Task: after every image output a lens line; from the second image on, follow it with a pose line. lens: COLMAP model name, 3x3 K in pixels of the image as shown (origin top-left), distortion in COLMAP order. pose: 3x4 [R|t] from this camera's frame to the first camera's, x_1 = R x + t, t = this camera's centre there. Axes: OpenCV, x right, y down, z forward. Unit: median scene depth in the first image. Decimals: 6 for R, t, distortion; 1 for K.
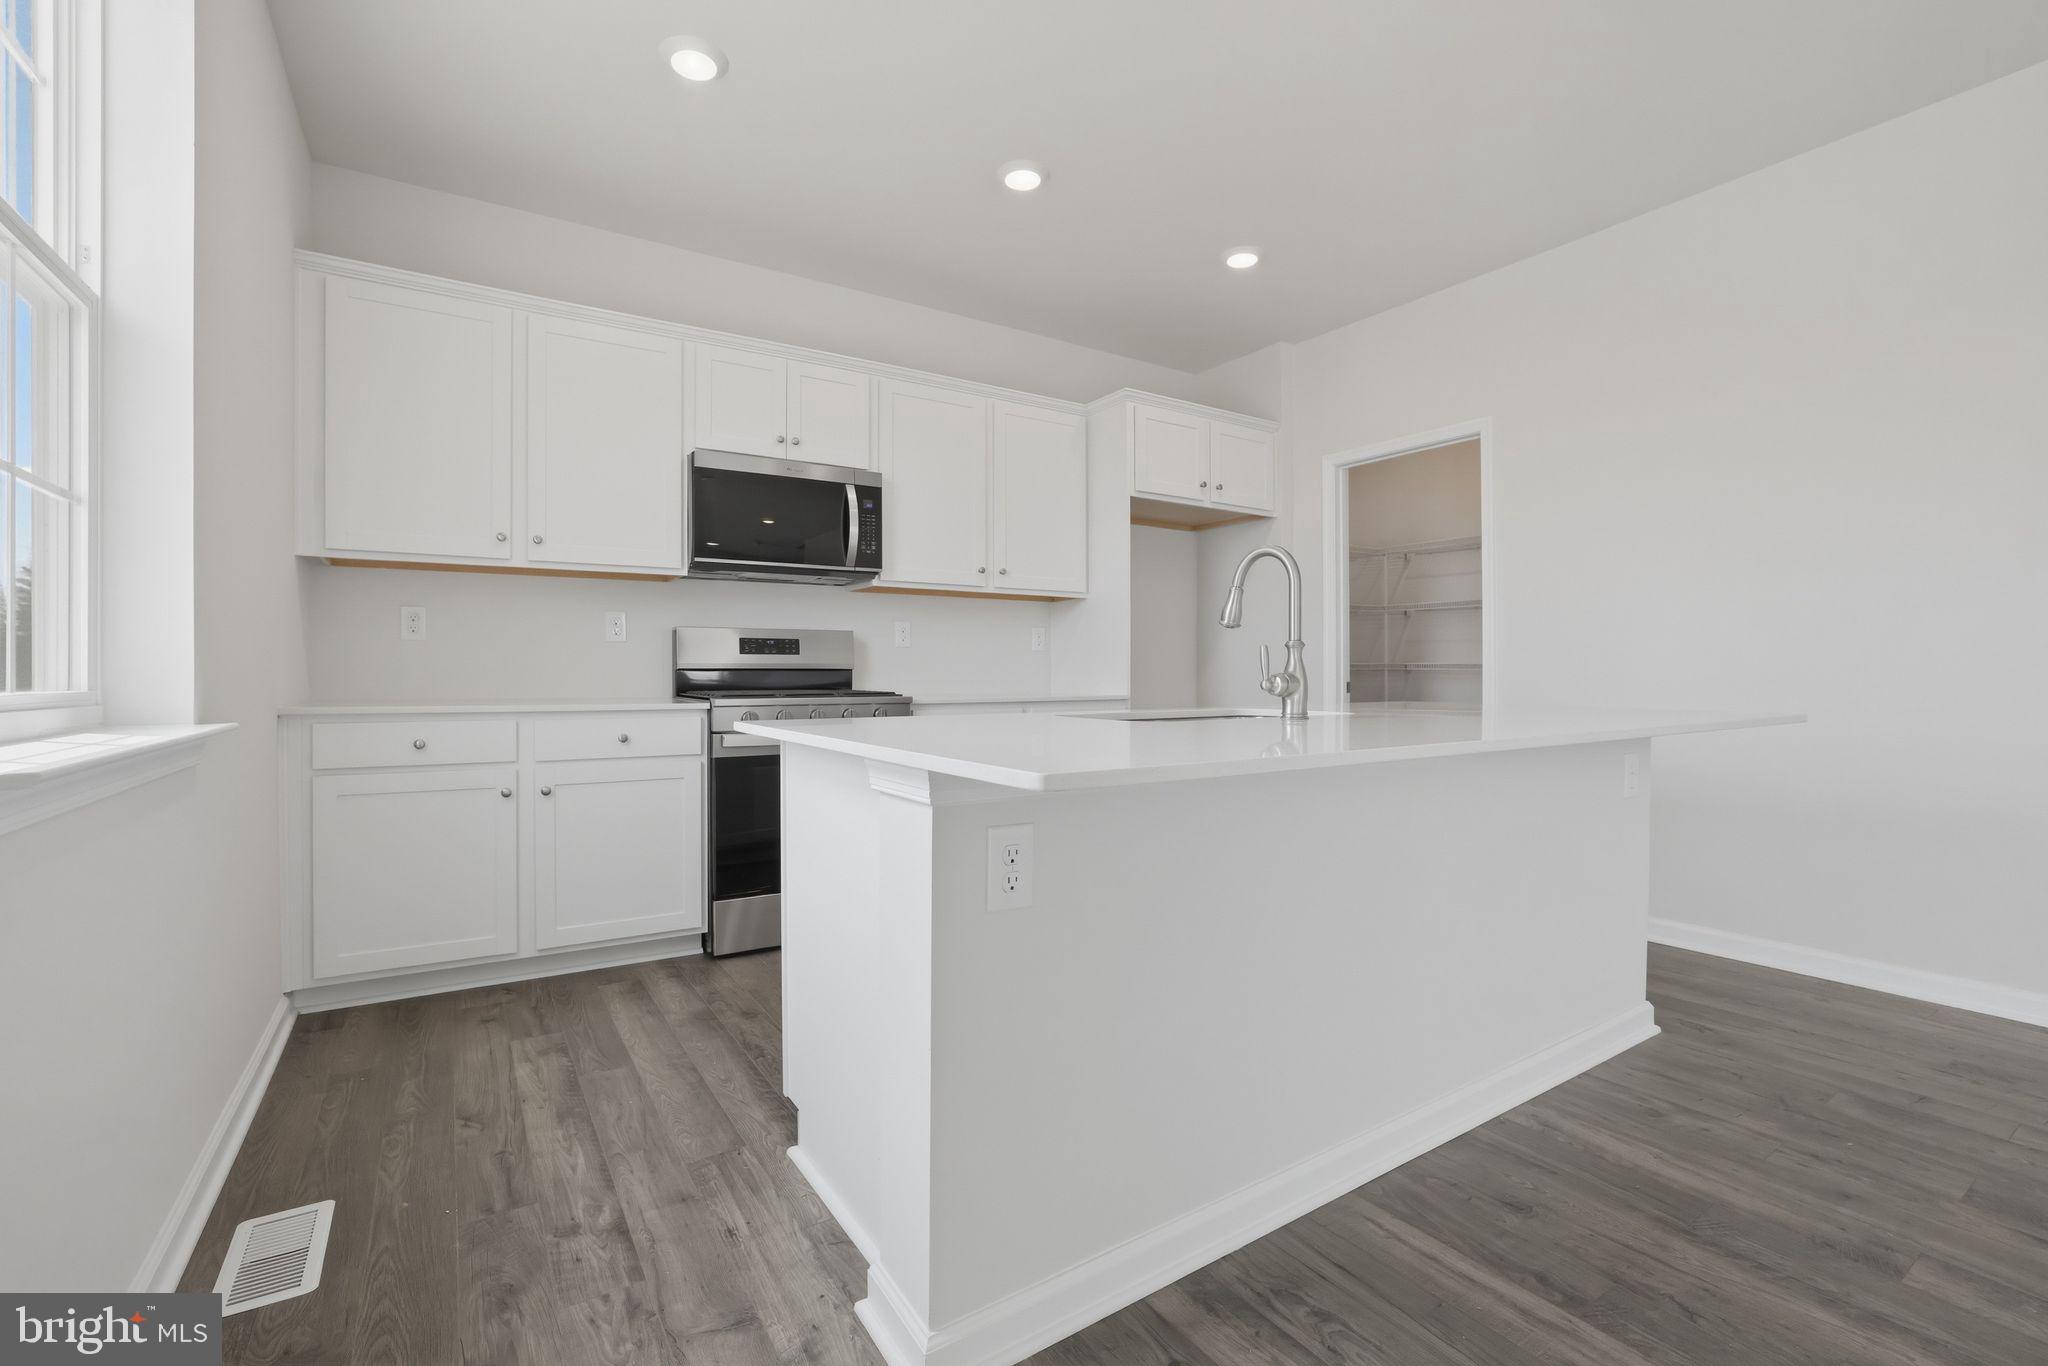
lens RADIAL K [[890.1, 0, 1011.9], [0, 890.1, 676.8], [0, 0, 1]] dist [-0.032698, 0.009619]
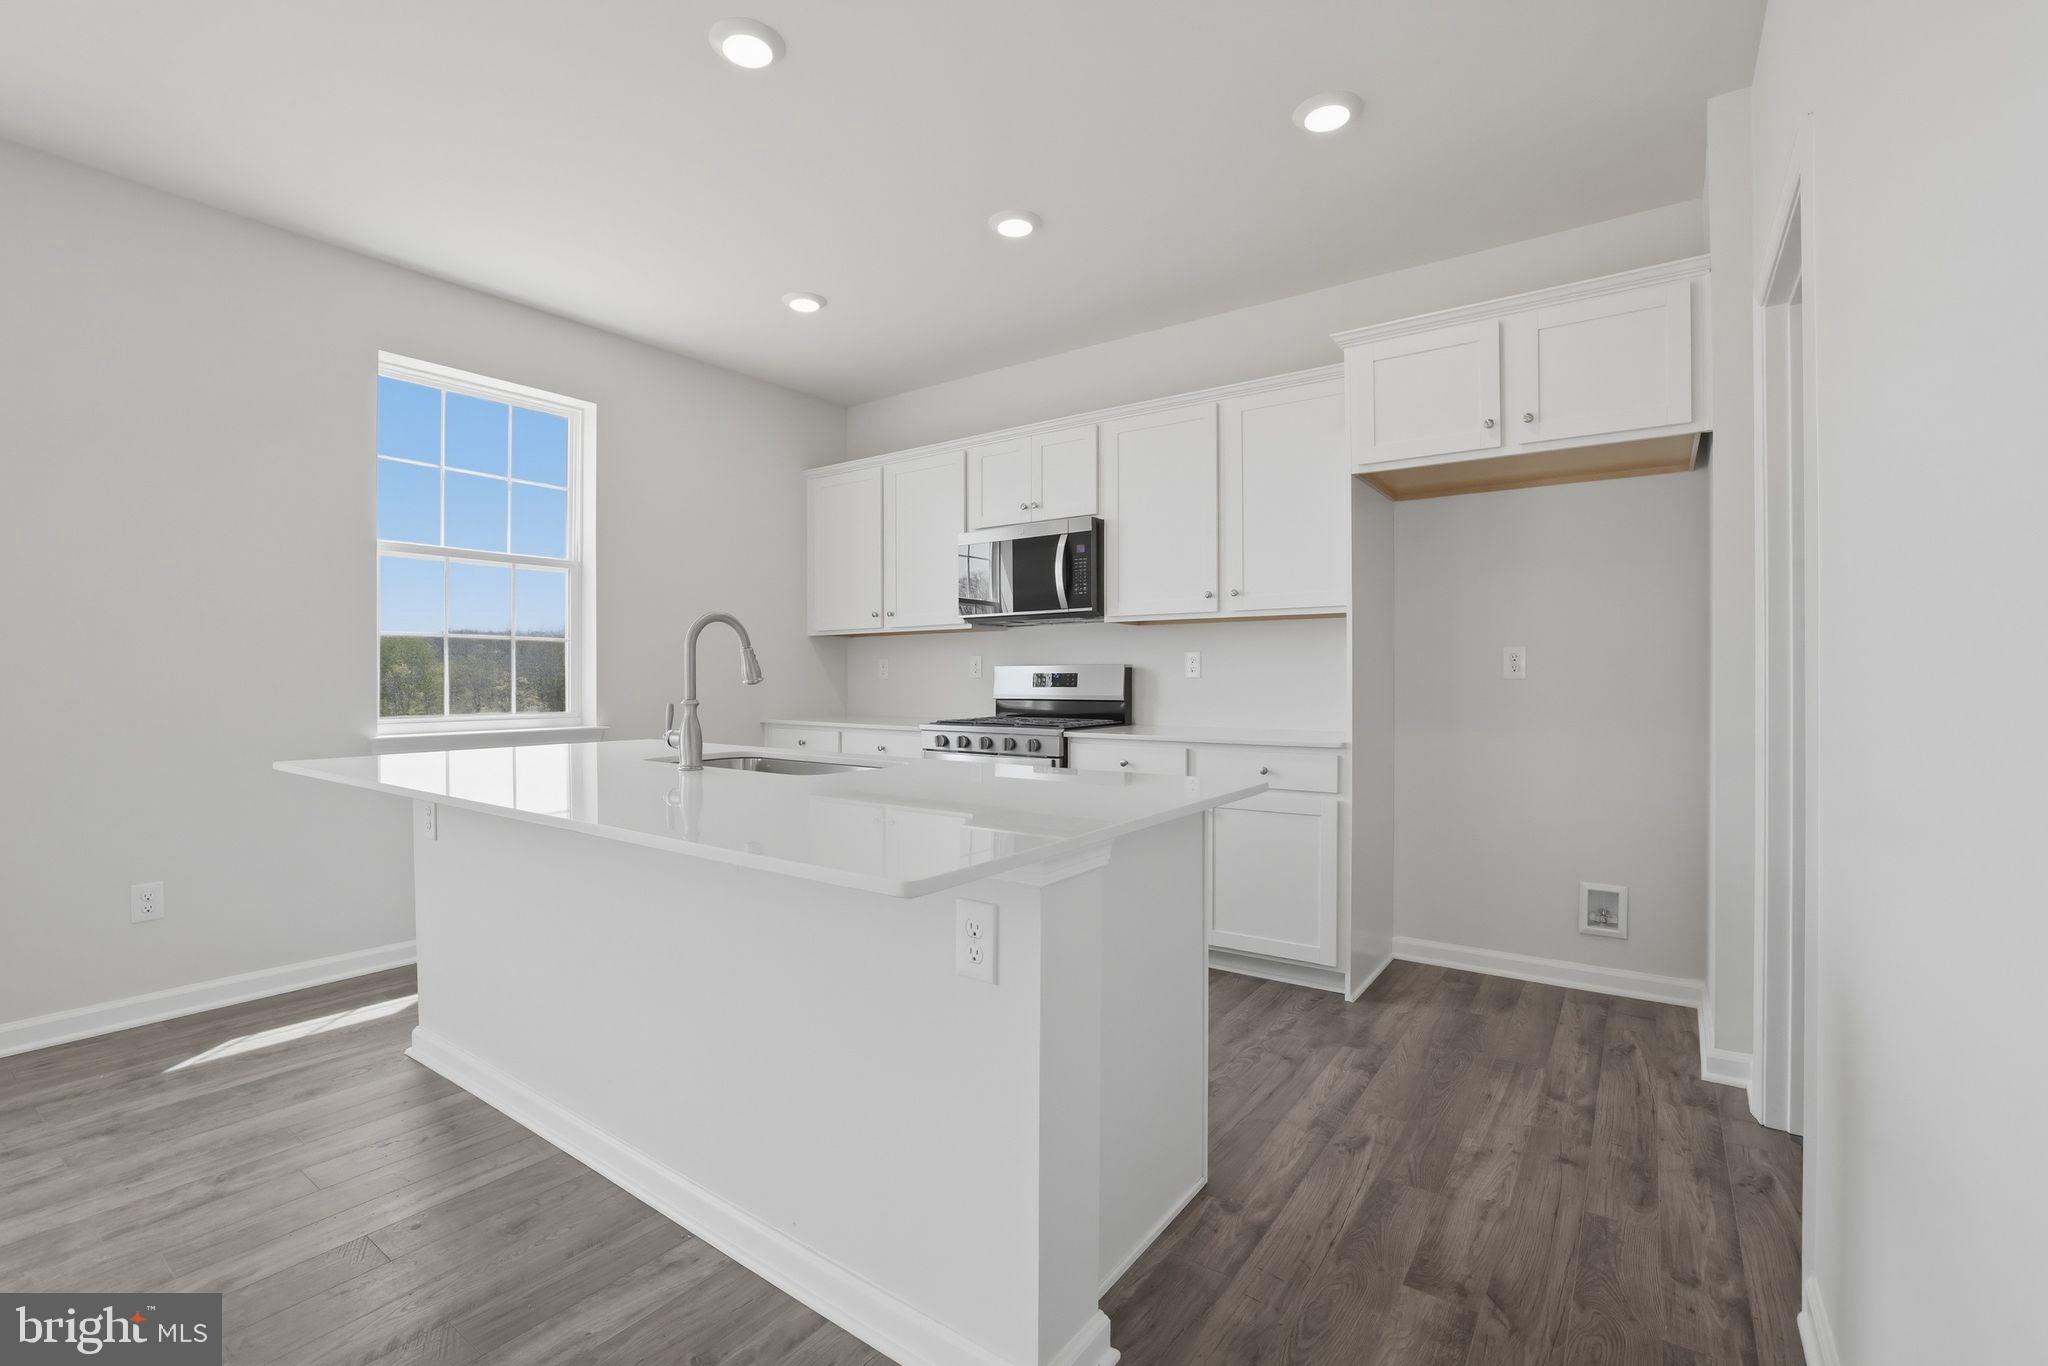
lens RADIAL K [[890.1, 0, 1007.9], [0, 890.1, 691.6], [0, 0, 1]] dist [-0.032698, 0.009619]
pose [[0.356211, 0.012365, -0.934324, 0.893153], [-0.002015, 0.999920, 0.012465, -0.037892], [0.934404, -0.002557, 0.356207, 0.585292]]
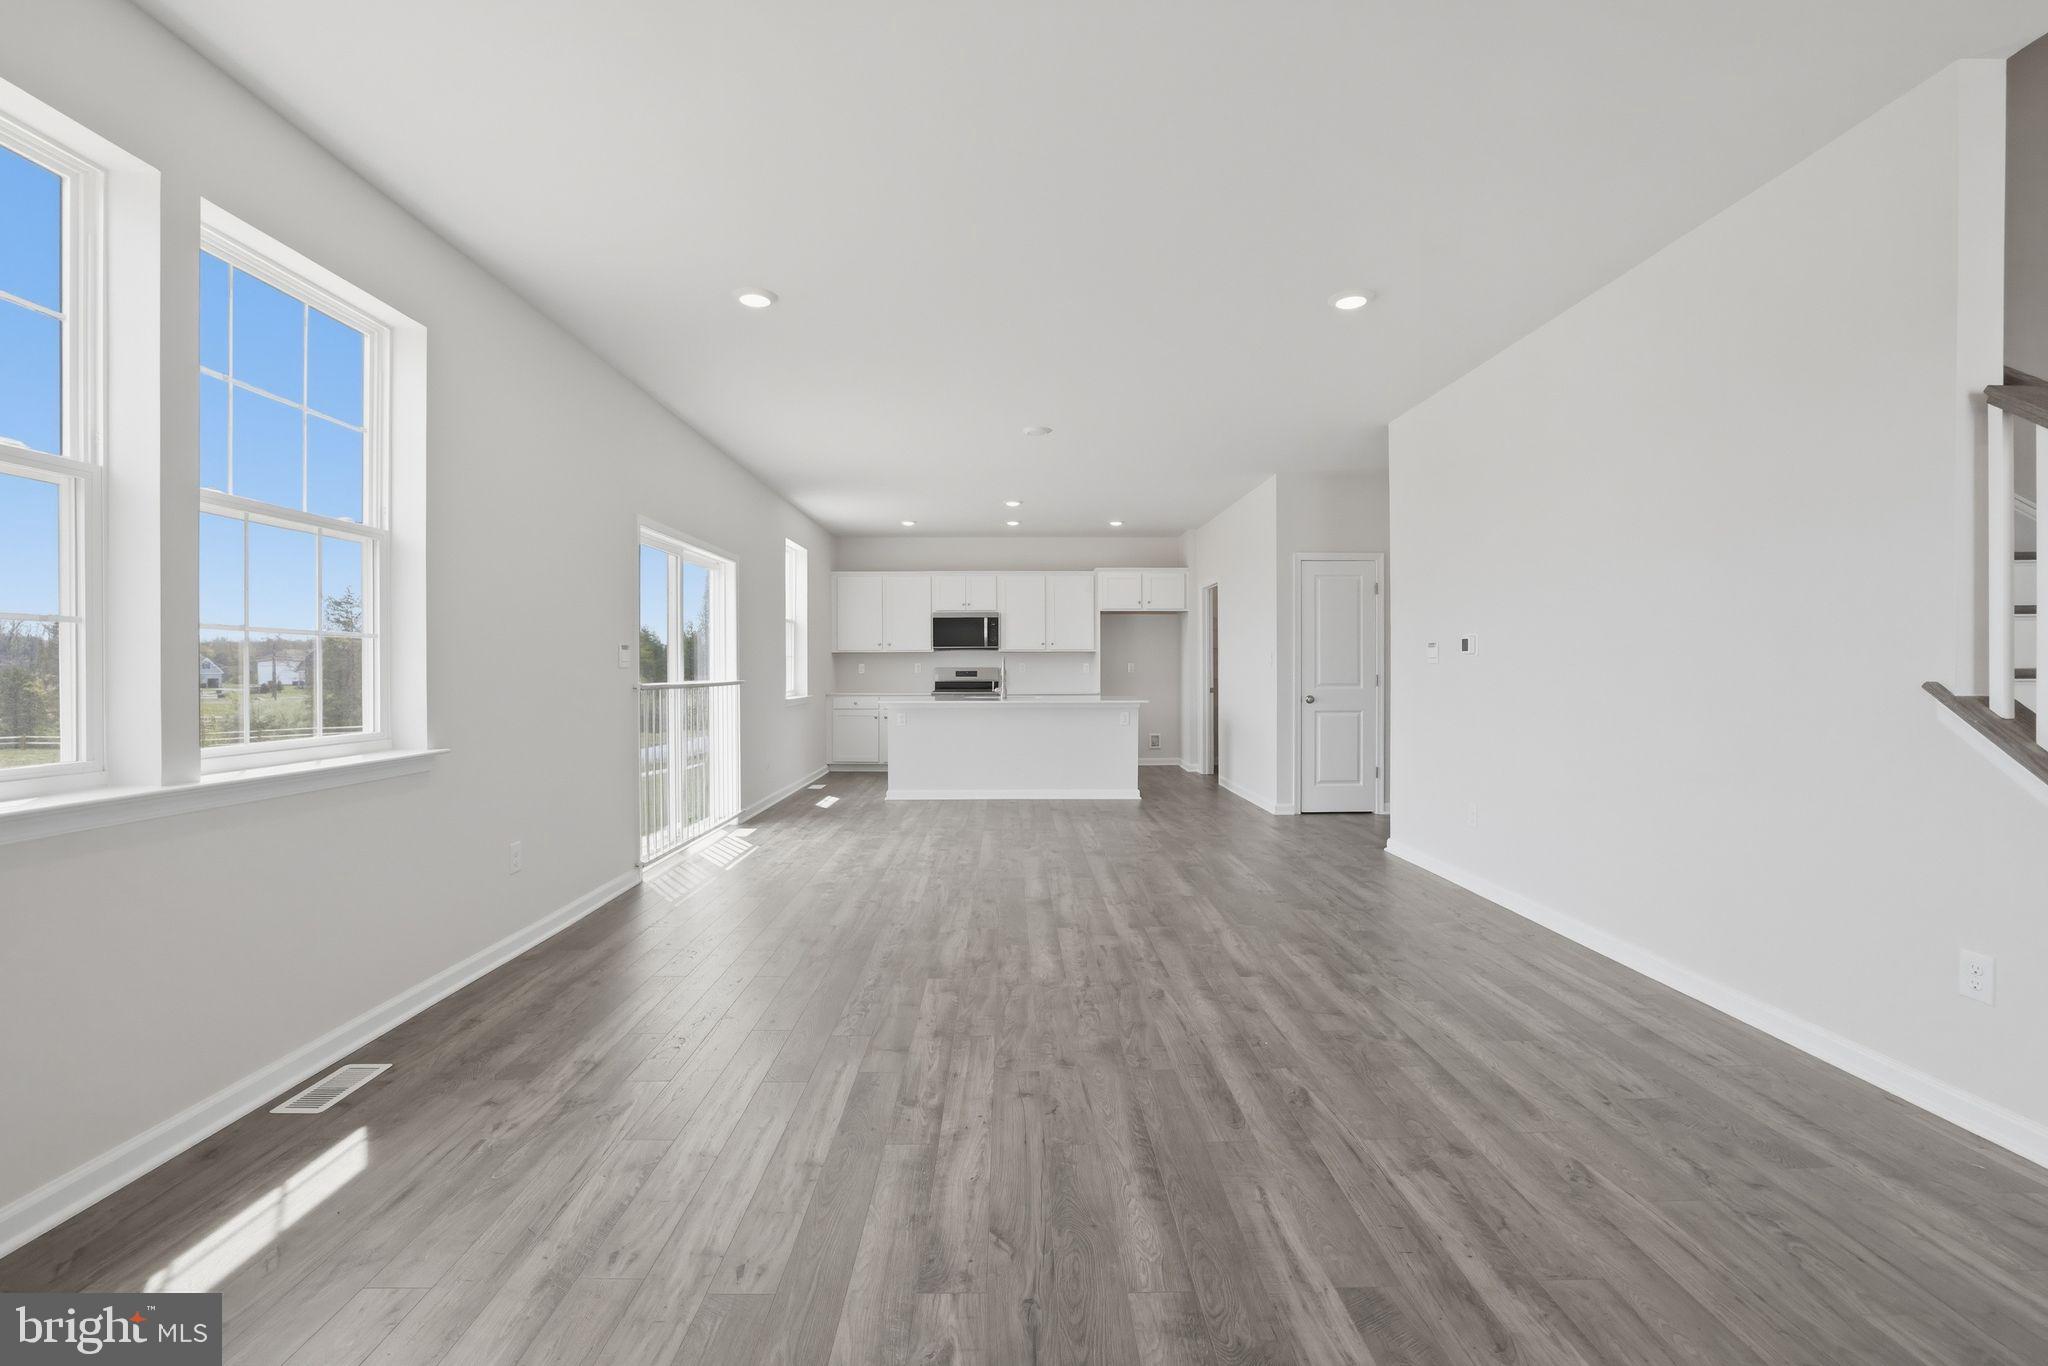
lens RADIAL K [[890.1, 0, 1009.3], [0, 890.1, 673.1], [0, 0, 1]] dist [-0.032698, 0.009619]
pose [[0.851420, 0.003607, -0.524473, 1.499863], [-0.002861, 0.999993, 0.002233, -0.048200], [0.524477, -0.000401, 0.851424, -1.516532]]
